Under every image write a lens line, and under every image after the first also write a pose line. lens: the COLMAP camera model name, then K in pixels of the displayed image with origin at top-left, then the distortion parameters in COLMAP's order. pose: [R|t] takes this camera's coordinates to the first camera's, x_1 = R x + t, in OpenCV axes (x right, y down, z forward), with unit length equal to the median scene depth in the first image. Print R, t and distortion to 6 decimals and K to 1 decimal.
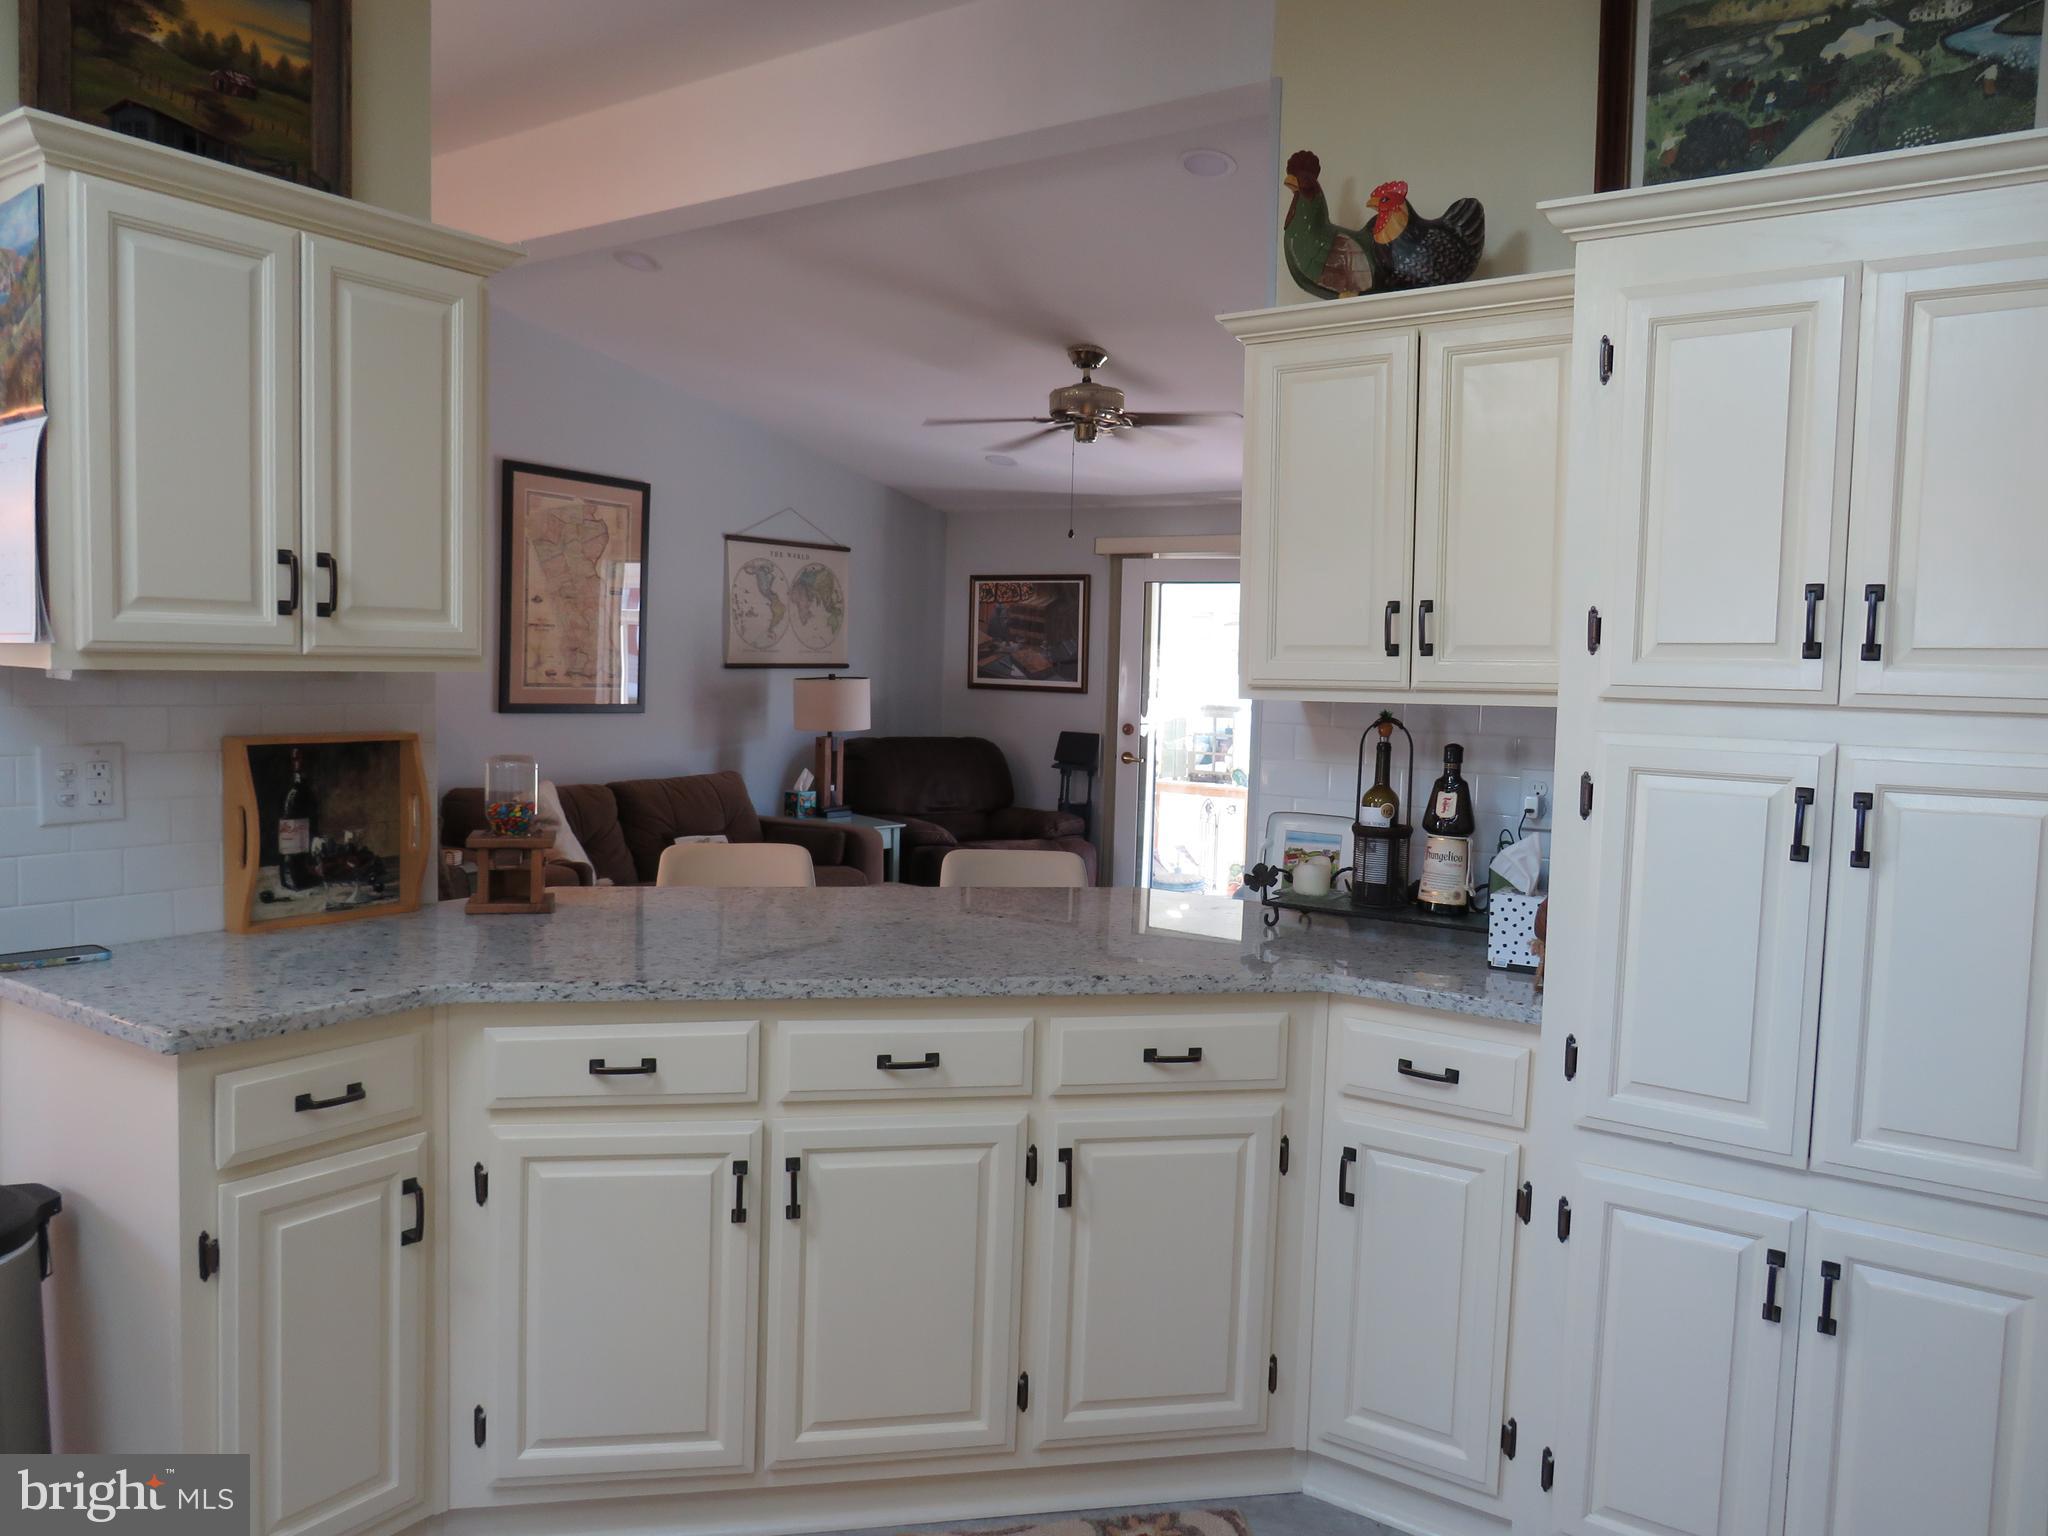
lens RADIAL K [[1452.1, 0, 1034.3], [0, 1452.1, 770.3], [0, 0, 1]] dist [-0.028549, 0.015899]
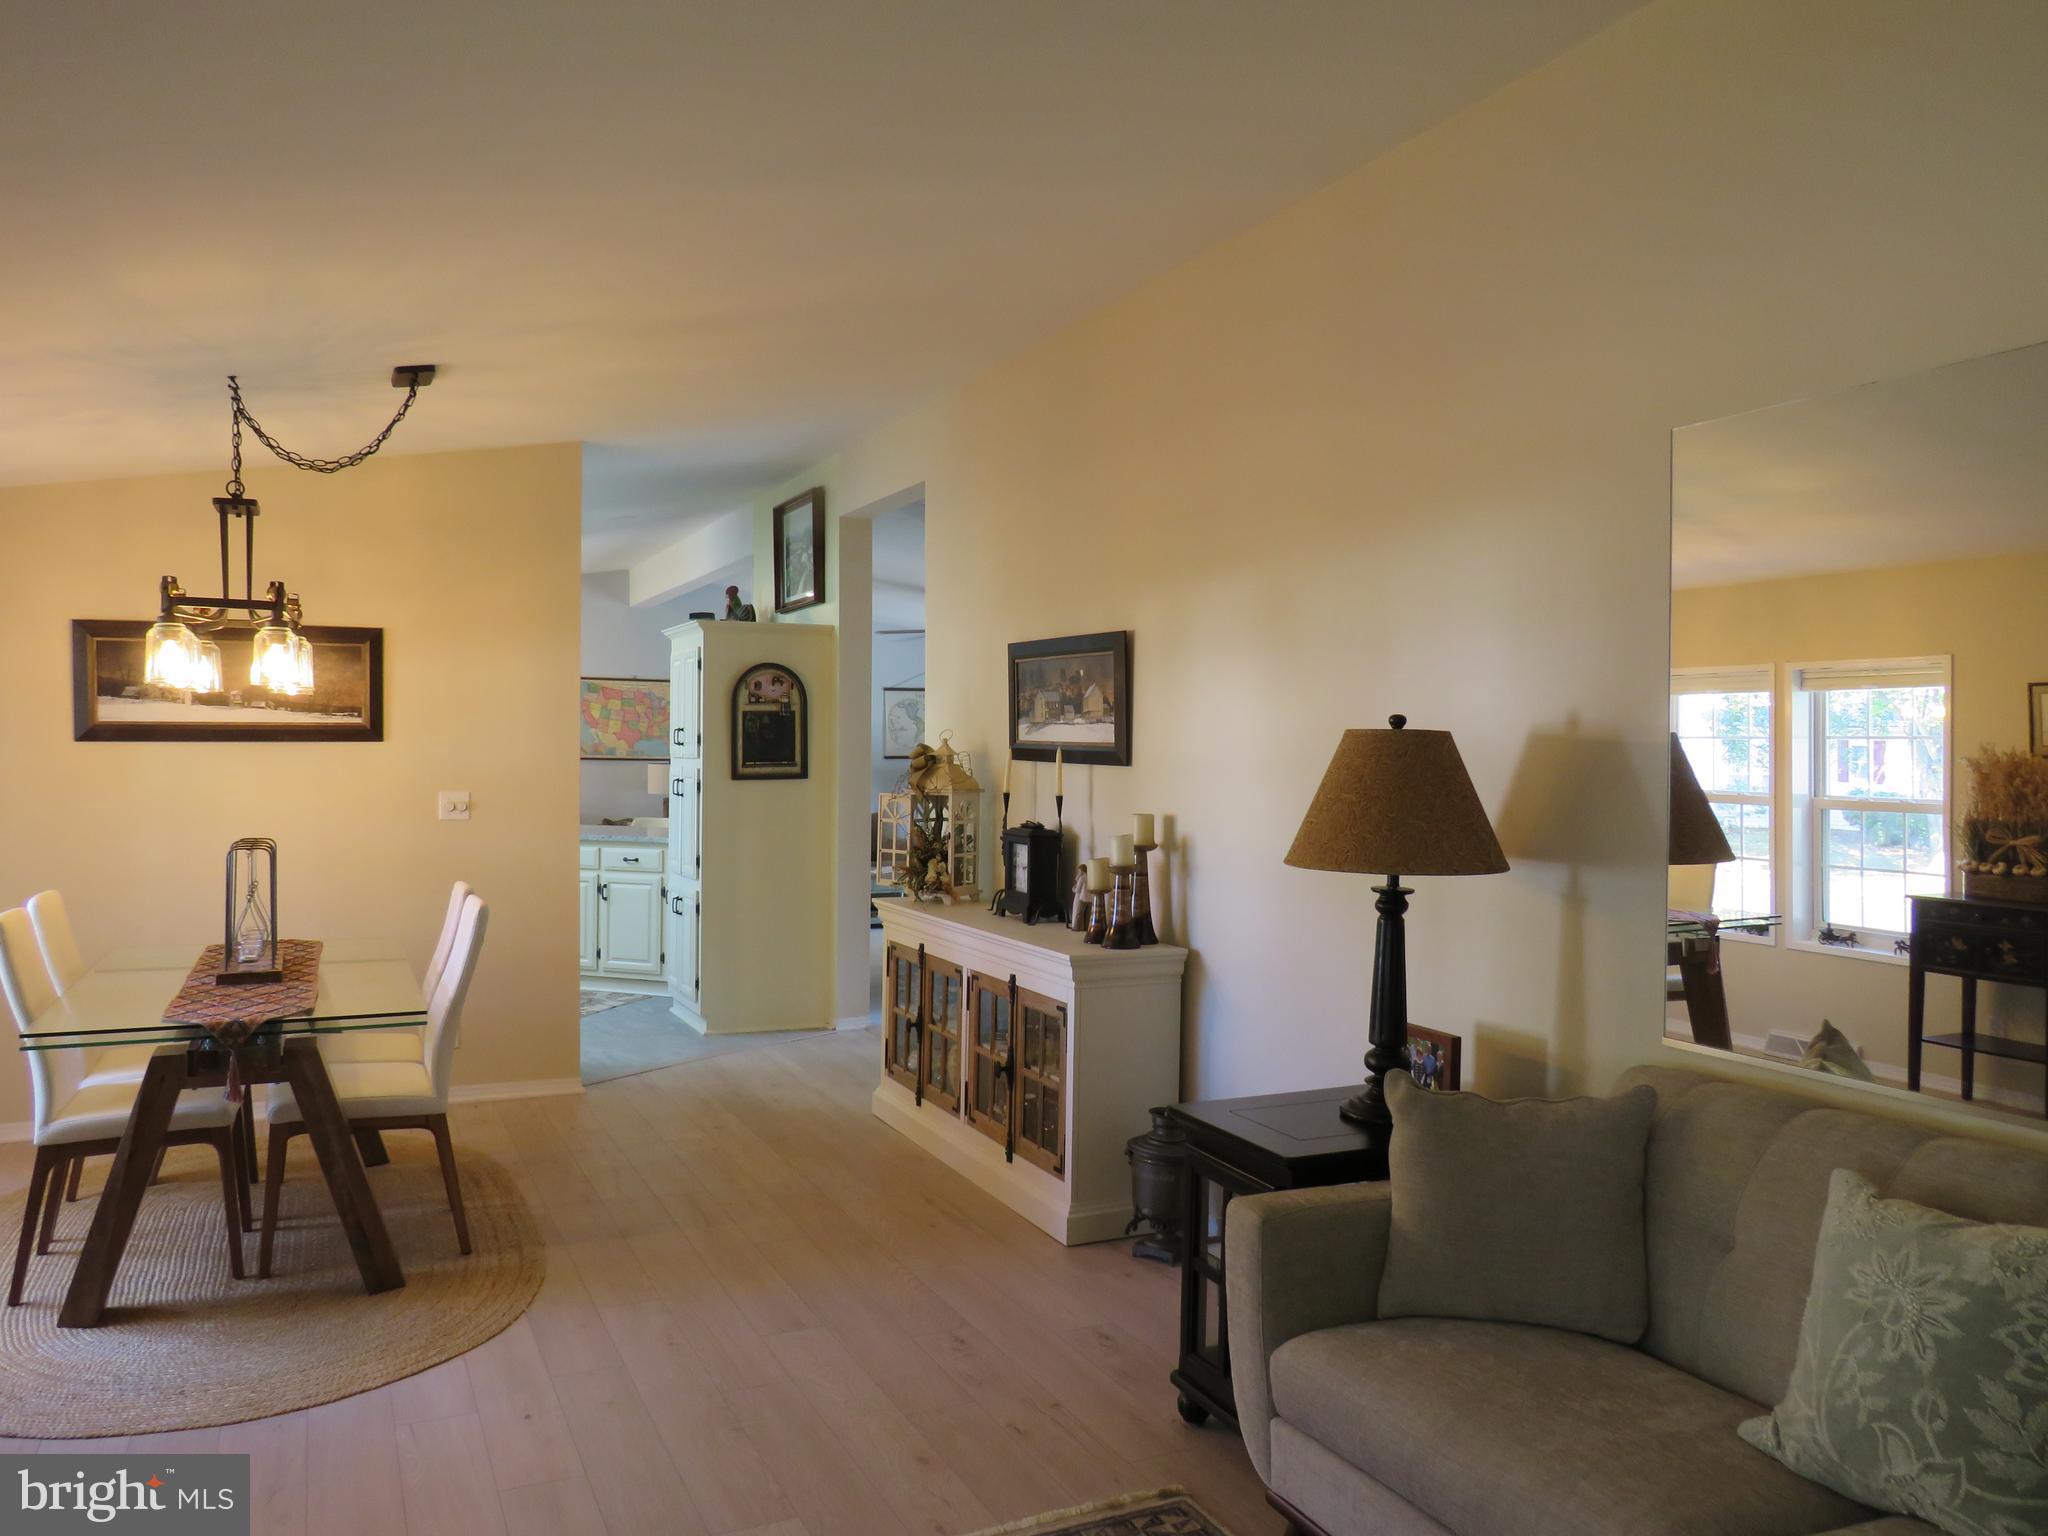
lens RADIAL K [[1452.1, 0, 1007.7], [0, 1452.1, 760.1], [0, 0, 1]] dist [-0.028549, 0.015899]
pose [[0.862451, -0.015357, -0.505908, 0.835758], [-0.023012, 0.997316, -0.069503, 0.054829], [0.505618, 0.071584, 0.859783, -0.500877]]
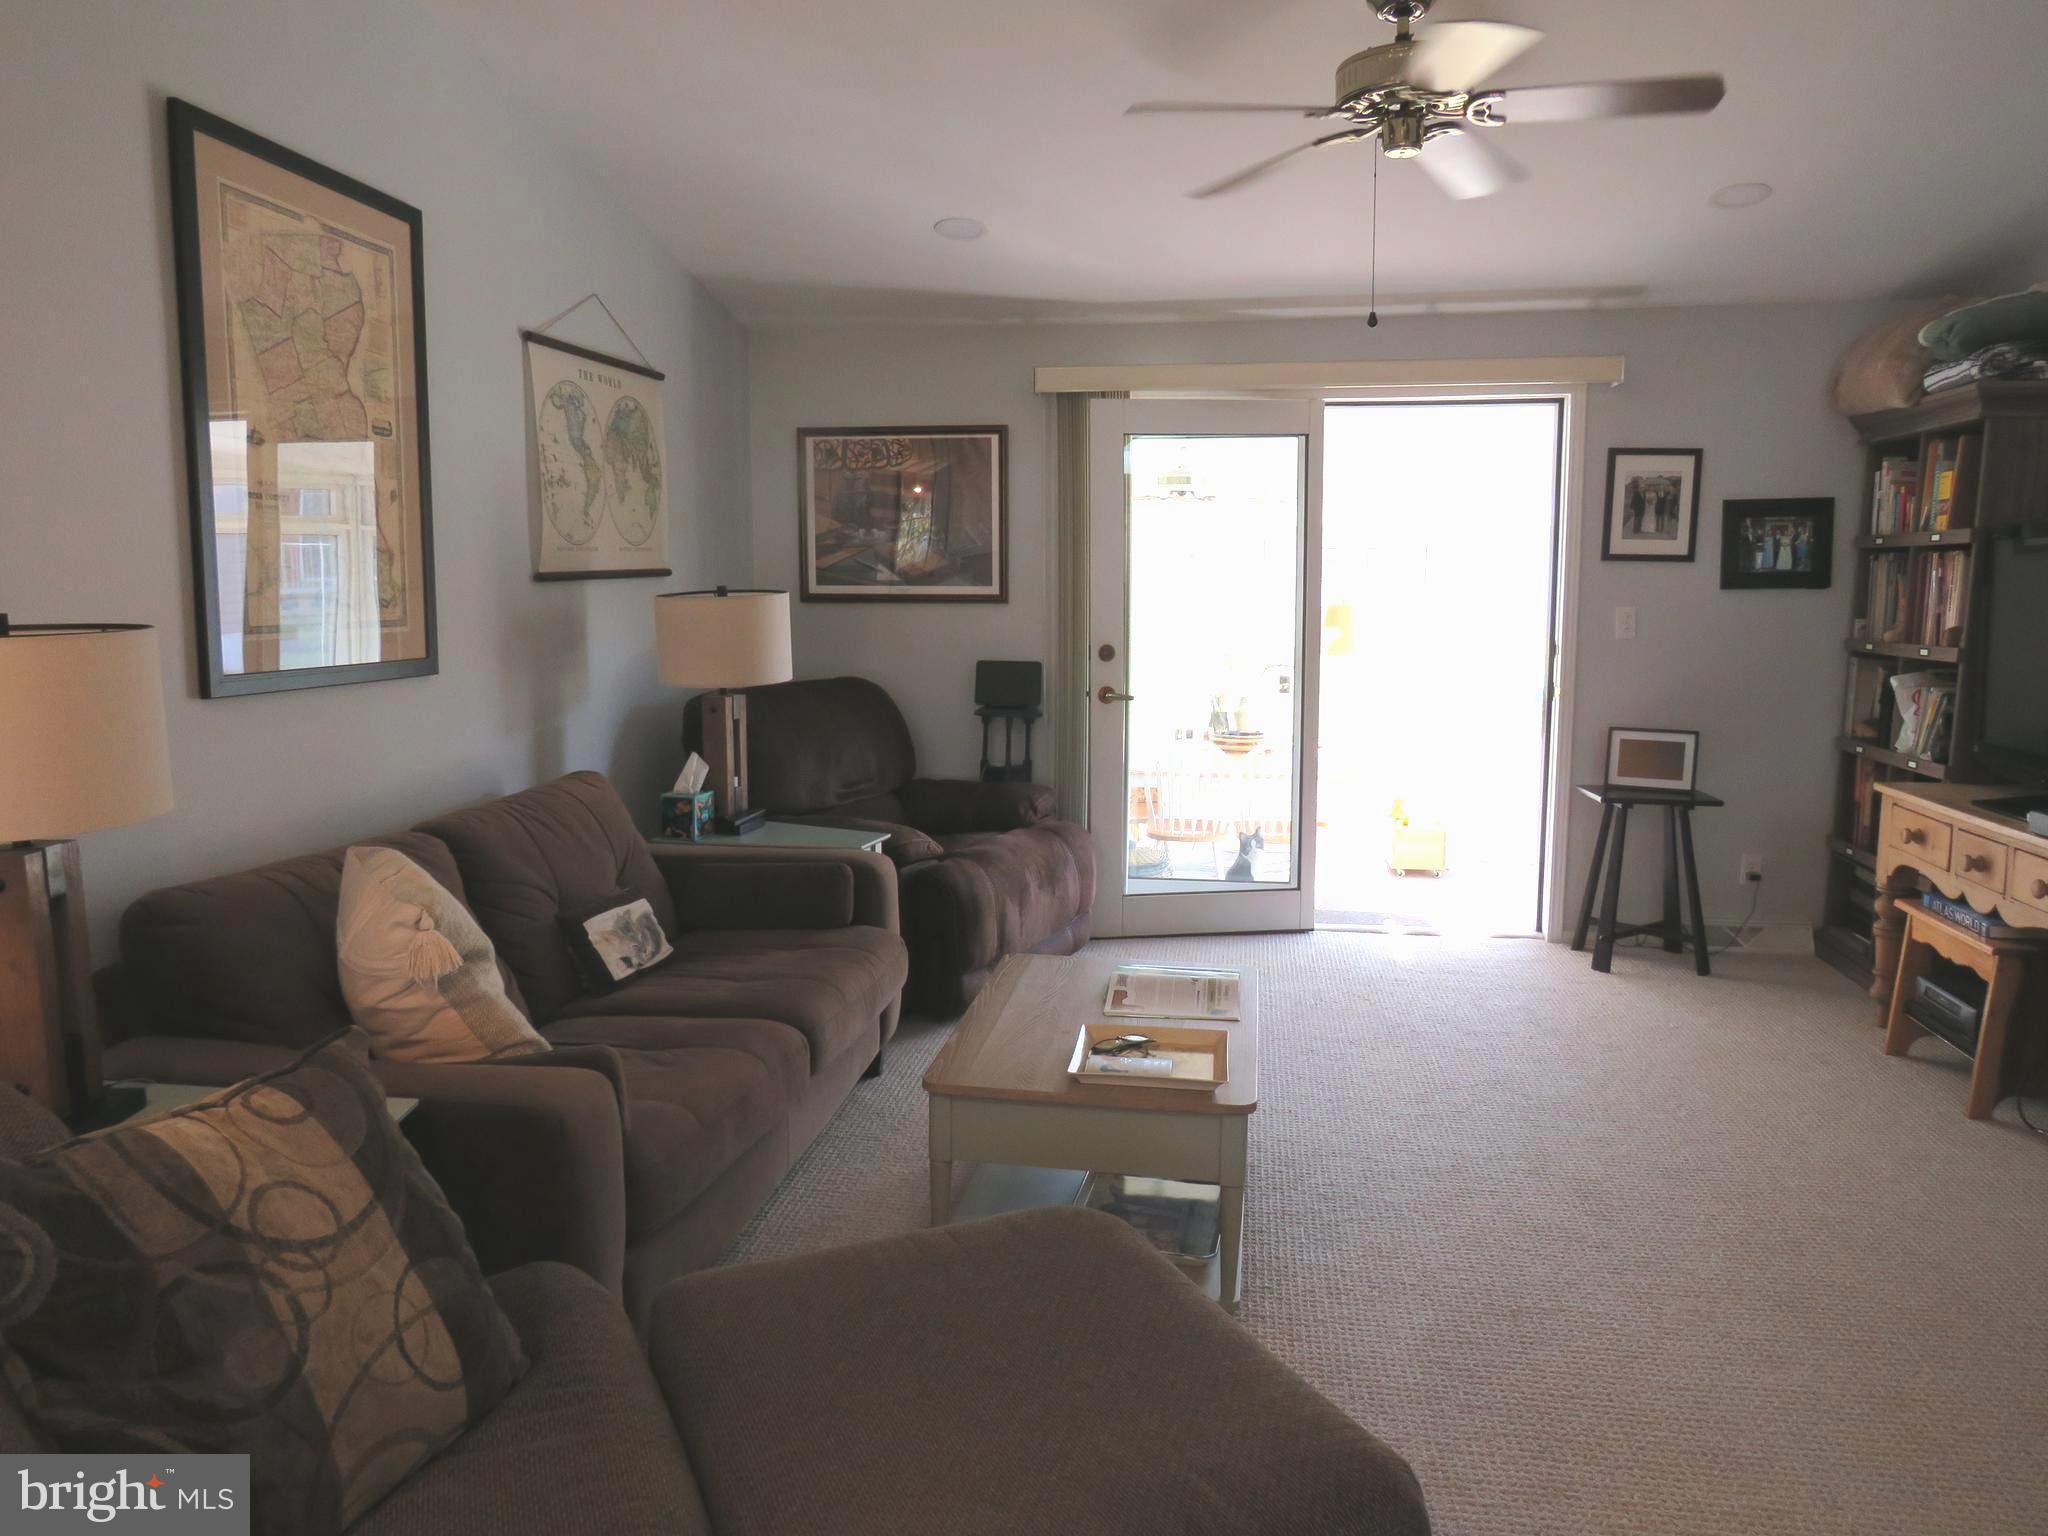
lens RADIAL K [[1452.1, 0, 1013.9], [0, 1452.1, 766.8], [0, 0, 1]] dist [-0.028549, 0.015899]
pose [[0.907547, -0.084294, 0.411403, -0.270632], [0.056778, 0.995282, 0.078676, -0.032640], [-0.416094, -0.048044, 0.908051, 0.414753]]
